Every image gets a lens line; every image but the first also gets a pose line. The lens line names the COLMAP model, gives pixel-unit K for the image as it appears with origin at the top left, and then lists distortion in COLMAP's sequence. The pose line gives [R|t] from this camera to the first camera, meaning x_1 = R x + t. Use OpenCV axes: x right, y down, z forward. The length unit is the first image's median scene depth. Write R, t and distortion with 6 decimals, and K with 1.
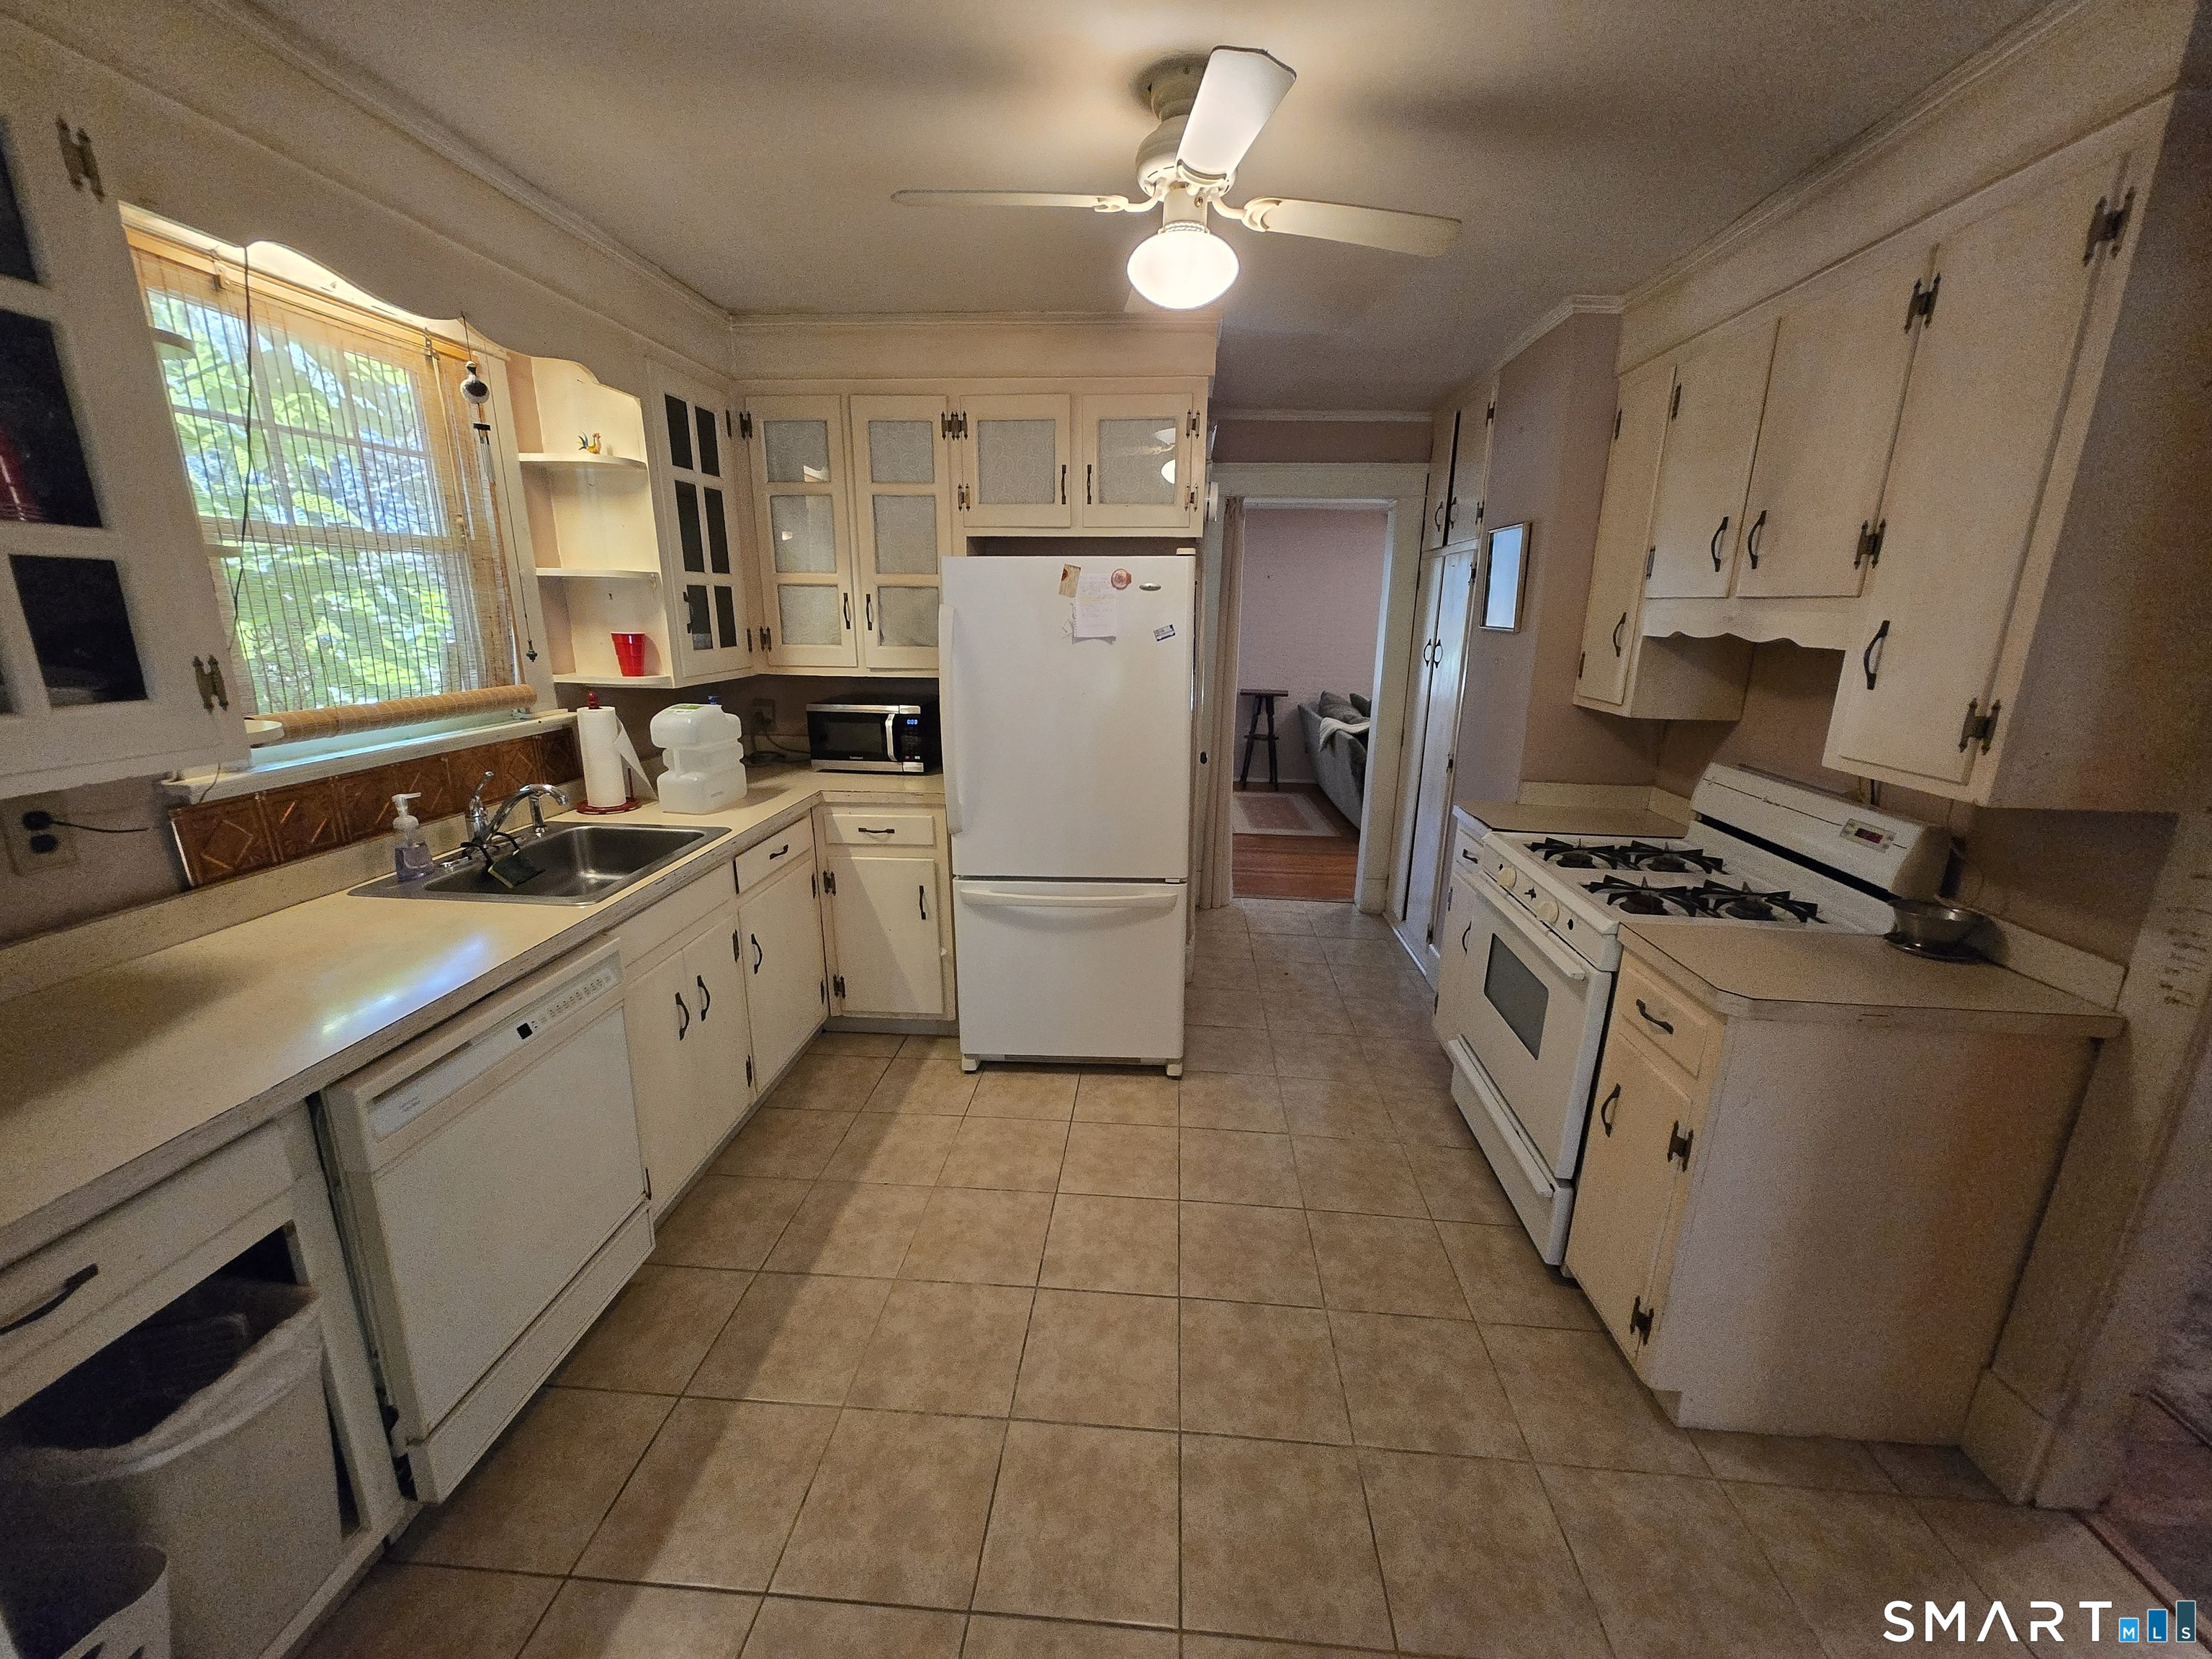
lens RADIAL K [[874.5, 0, 1112.7], [0, 874.5, 829.9], [0, 0, 1]] dist [-0.001288, 0.000350]
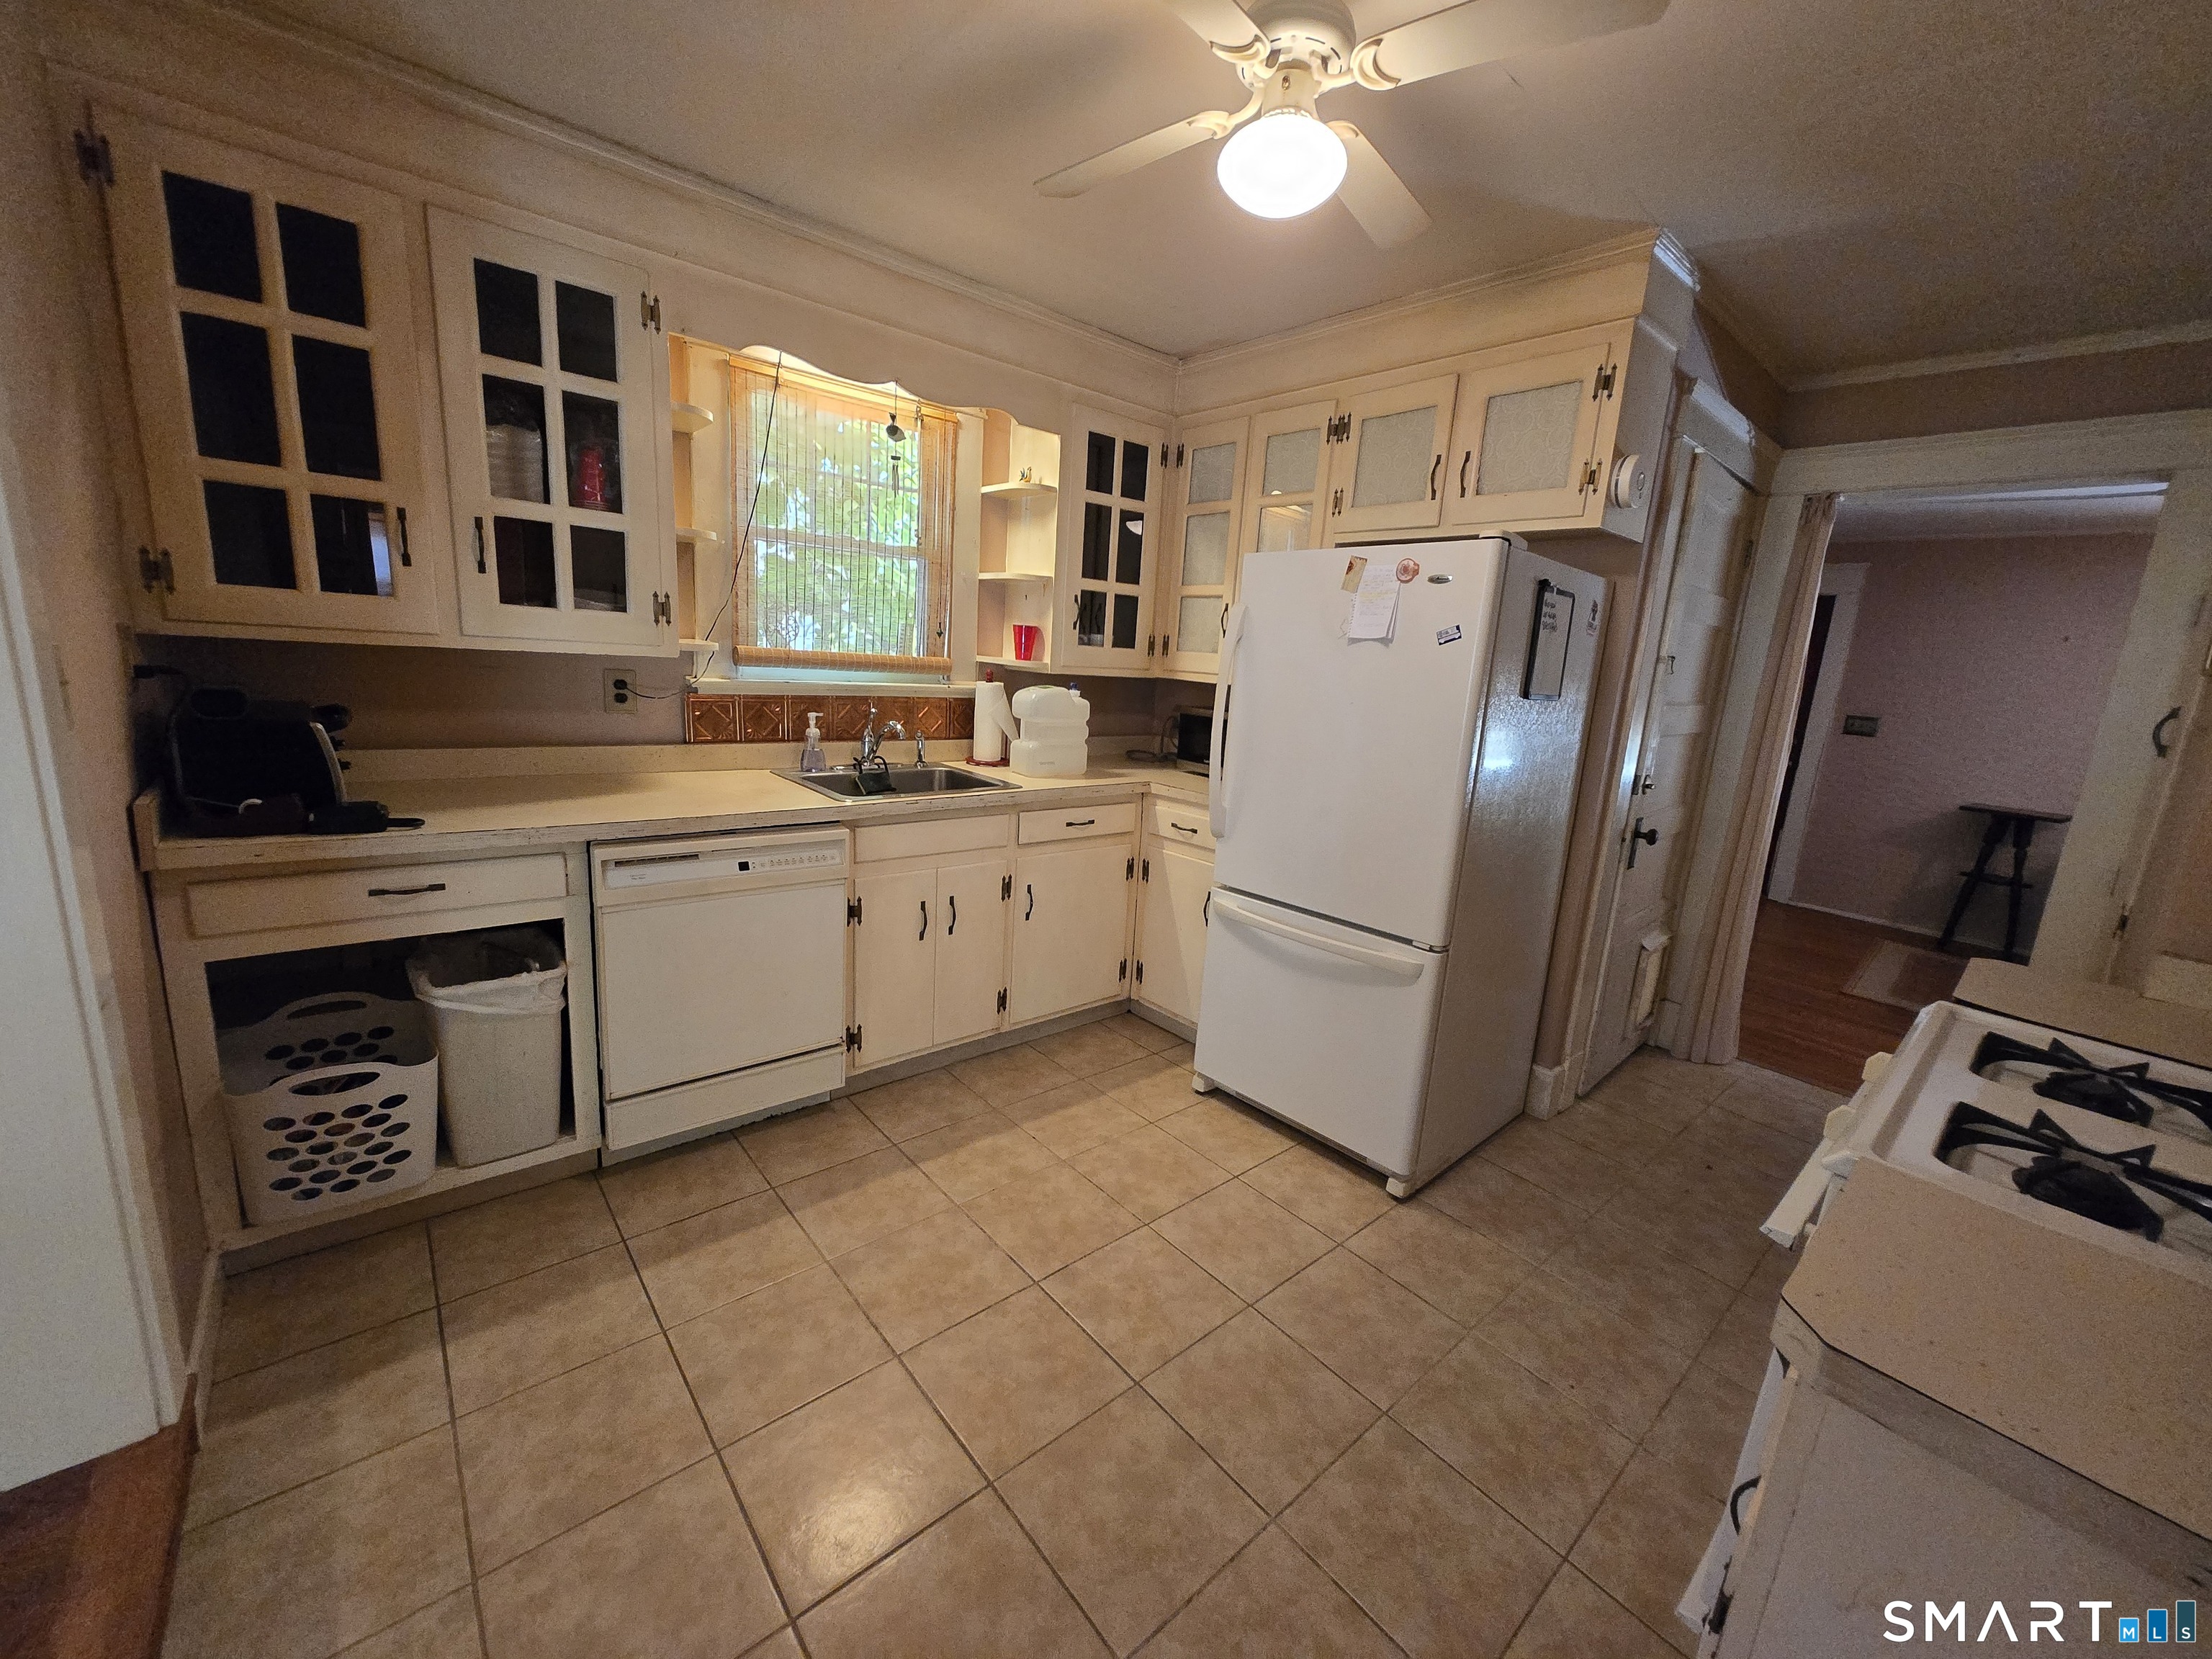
lens RADIAL K [[874.5, 0, 1112.7], [0, 874.5, 829.9], [0, 0, 1]] dist [-0.001288, 0.000350]
pose [[0.701343, 0.175625, -0.690850, 0.439968], [-0.233697, 0.972259, 0.009917, 0.014377], [0.673427, 0.154494, 0.722930, 0.240670]]
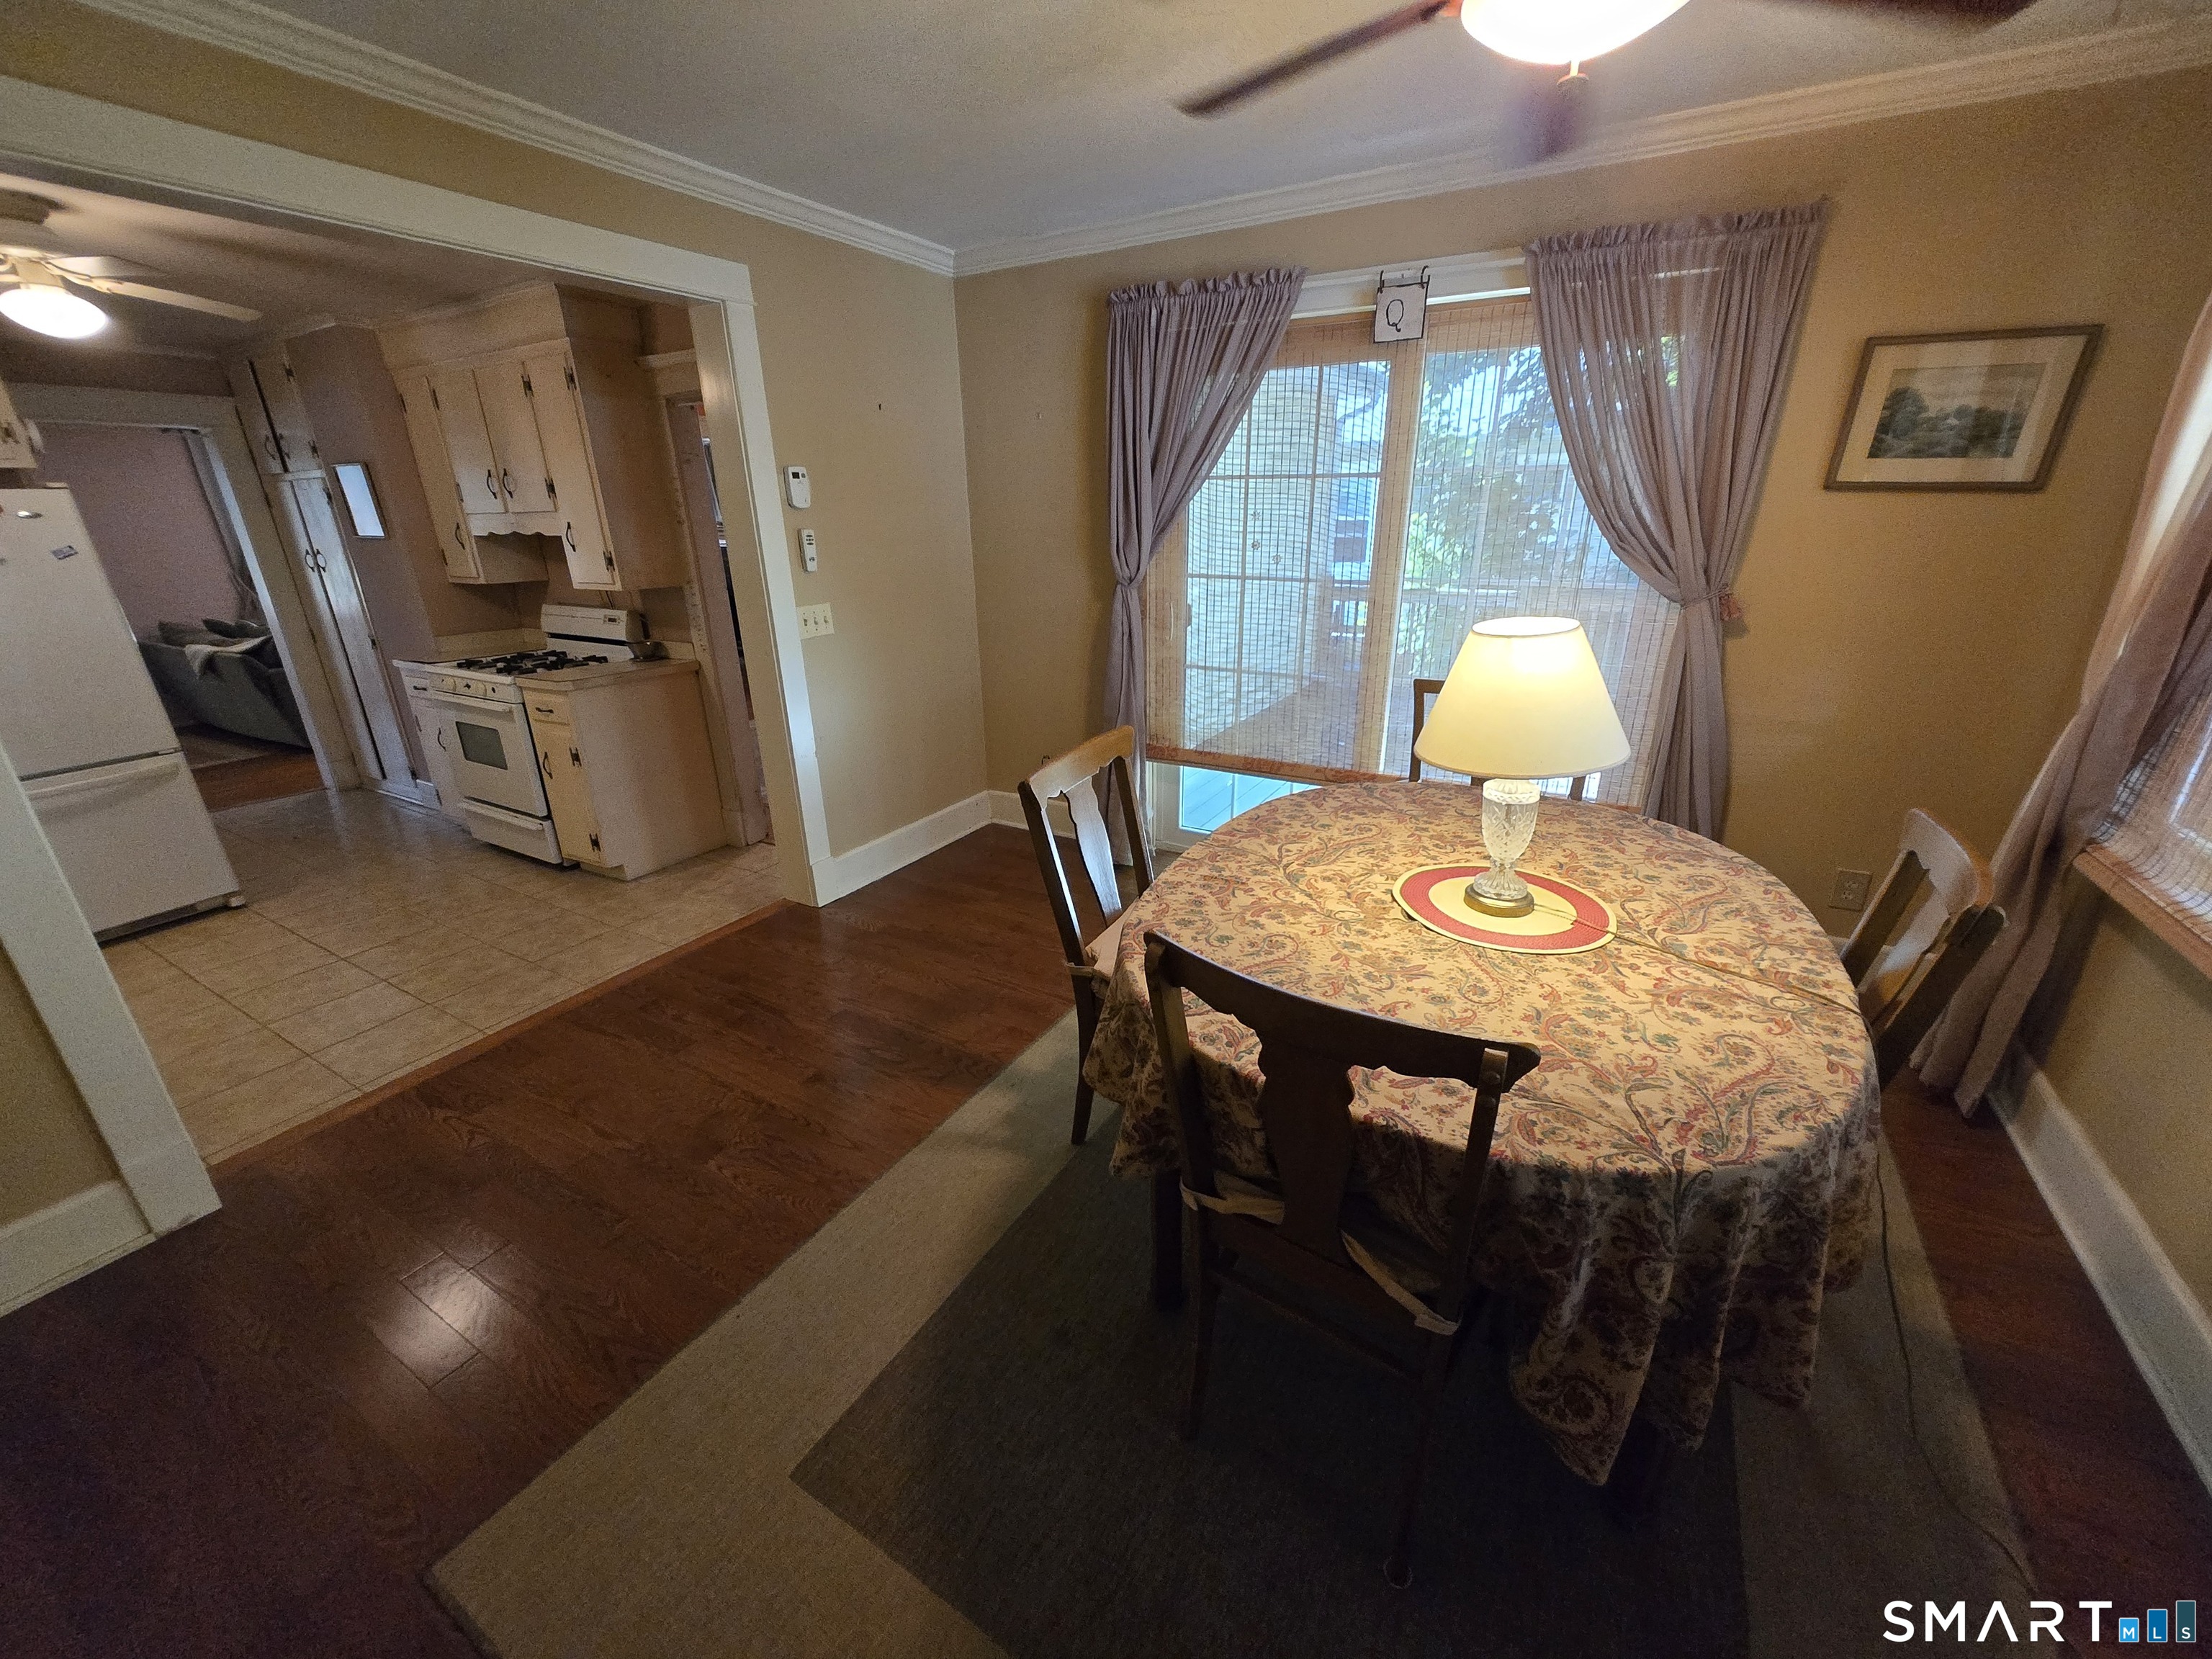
lens RADIAL K [[854.1, 0, 1106.0], [0, 854.1, 829.5], [0, 0, 1]] dist [-0.000263, -0.000128]
pose [[0.440199, -0.334145, 0.833410, -0.437515], [0.247844, 0.937334, 0.244904, 0.215013], [-0.863017, 0.098749, 0.495430, -0.844263]]
